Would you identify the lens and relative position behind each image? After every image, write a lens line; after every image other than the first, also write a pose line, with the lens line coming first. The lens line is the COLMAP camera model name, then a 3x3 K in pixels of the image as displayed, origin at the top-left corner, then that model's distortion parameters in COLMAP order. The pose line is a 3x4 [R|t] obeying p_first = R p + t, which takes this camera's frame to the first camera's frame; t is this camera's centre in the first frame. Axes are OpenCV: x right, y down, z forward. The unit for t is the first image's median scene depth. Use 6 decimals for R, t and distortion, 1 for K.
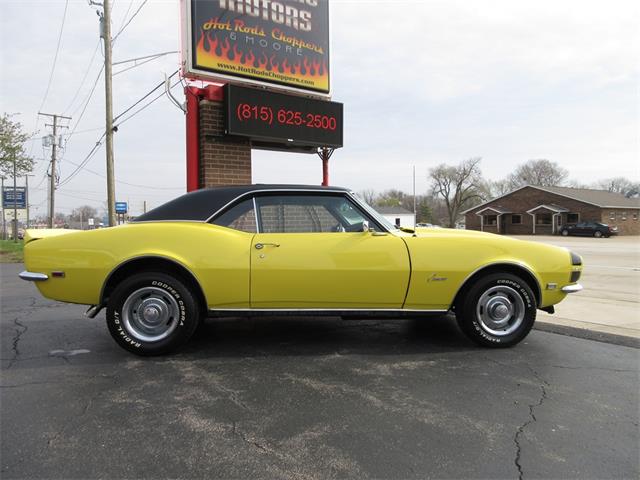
lens RADIAL K [[477.0, 0, 323.3], [0, 477.0, 238.0], [0, 0, 1]] dist [-0.009762, 0.011887]
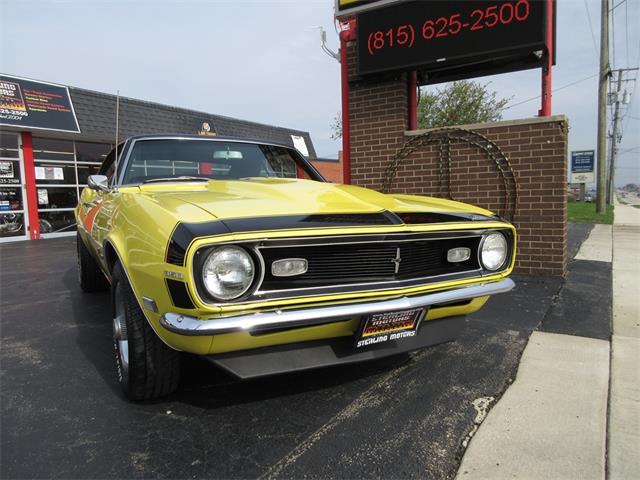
lens RADIAL K [[477.0, 0, 320.7], [0, 477.0, 239.1], [0, 0, 1]] dist [-0.009762, 0.011887]
pose [[0.400364, 0.074610, -0.913314, 0.539189], [-0.003135, 0.996786, 0.080055, 0.004116], [0.916351, -0.029188, 0.399311, 0.560719]]
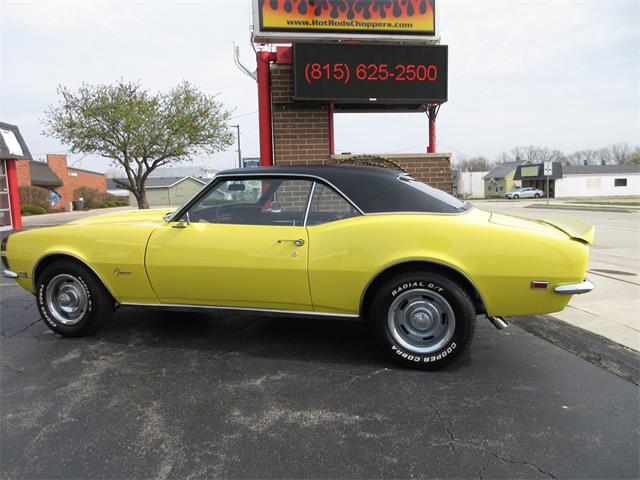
lens RADIAL K [[477.0, 0, 321.0], [0, 477.0, 237.7], [0, 0, 1]] dist [-0.009762, 0.011887]
pose [[0.892698, 0.029603, -0.449682, 0.243212], [0.005064, 0.997118, 0.075693, -0.025416], [0.450627, -0.069848, 0.889975, 0.193033]]
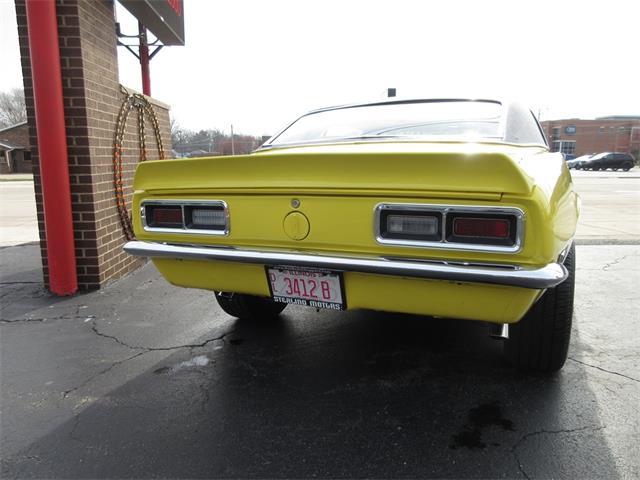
lens RADIAL K [[477.0, 0, 322.3], [0, 477.0, 236.8], [0, 0, 1]] dist [-0.009762, 0.011887]
pose [[0.524695, -0.128166, 0.841587, -0.533361], [0.021033, 0.990252, 0.137693, -0.004107], [-0.851030, -0.054546, 0.522276, 0.494267]]
